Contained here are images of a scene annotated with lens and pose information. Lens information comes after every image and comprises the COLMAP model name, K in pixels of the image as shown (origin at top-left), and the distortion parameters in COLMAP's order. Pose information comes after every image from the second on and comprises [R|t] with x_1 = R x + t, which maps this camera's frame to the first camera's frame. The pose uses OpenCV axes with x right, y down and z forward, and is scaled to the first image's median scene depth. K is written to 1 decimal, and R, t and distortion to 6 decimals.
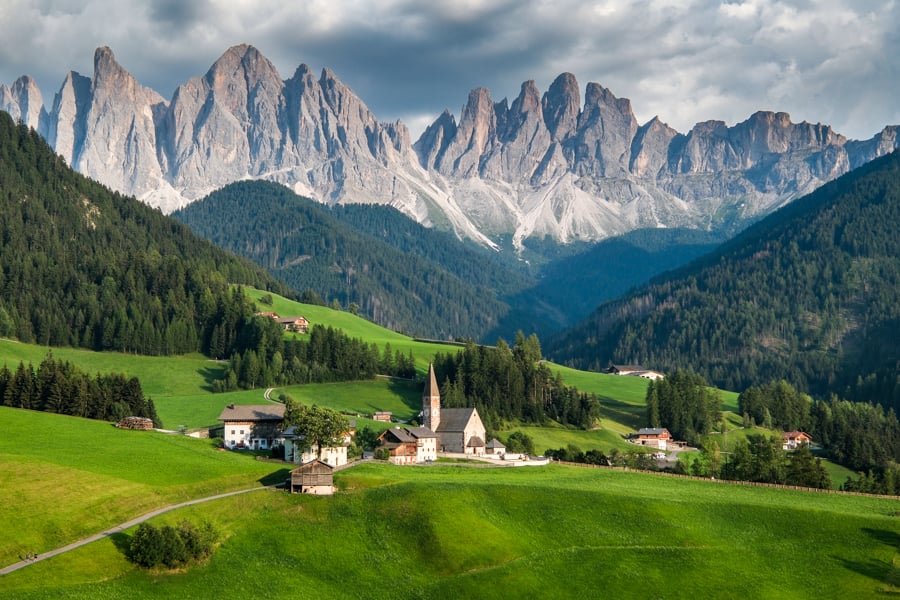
lens RADIAL K [[1262.6, 0, 432.0], [0, 1262.6, 348.9], [0, 0, 1]] dist [-0.030219, 0.523370]
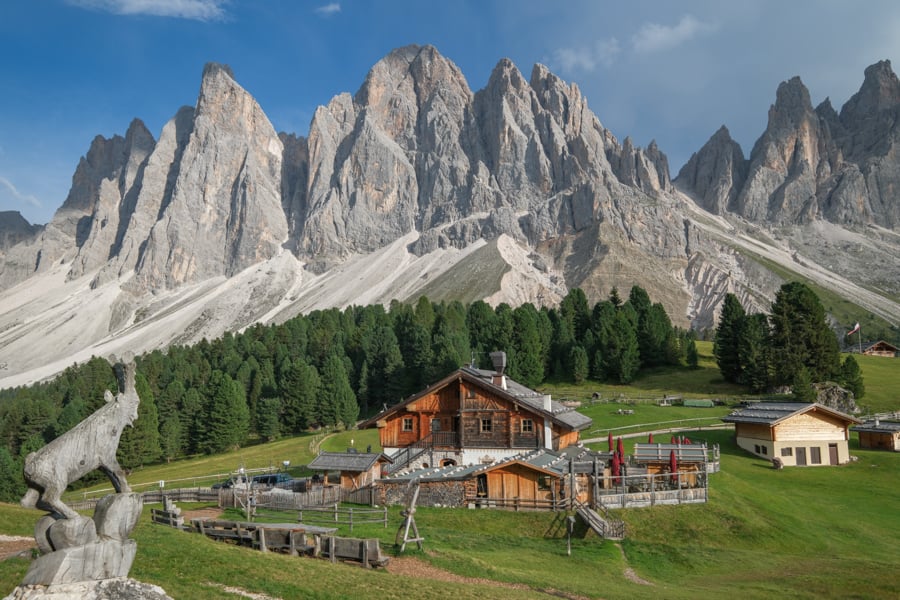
lens RADIAL K [[695.1, 0, 450.0], [0, 695.1, 300.0], [0, 0, 1]] dist [0.003384, -0.000359]
pose [[0.988639, -0.020405, -0.148919, -0.084839], [0.008117, 0.996545, -0.082656, -0.081584], [0.150091, 0.080509, 0.985389, 0.712297]]
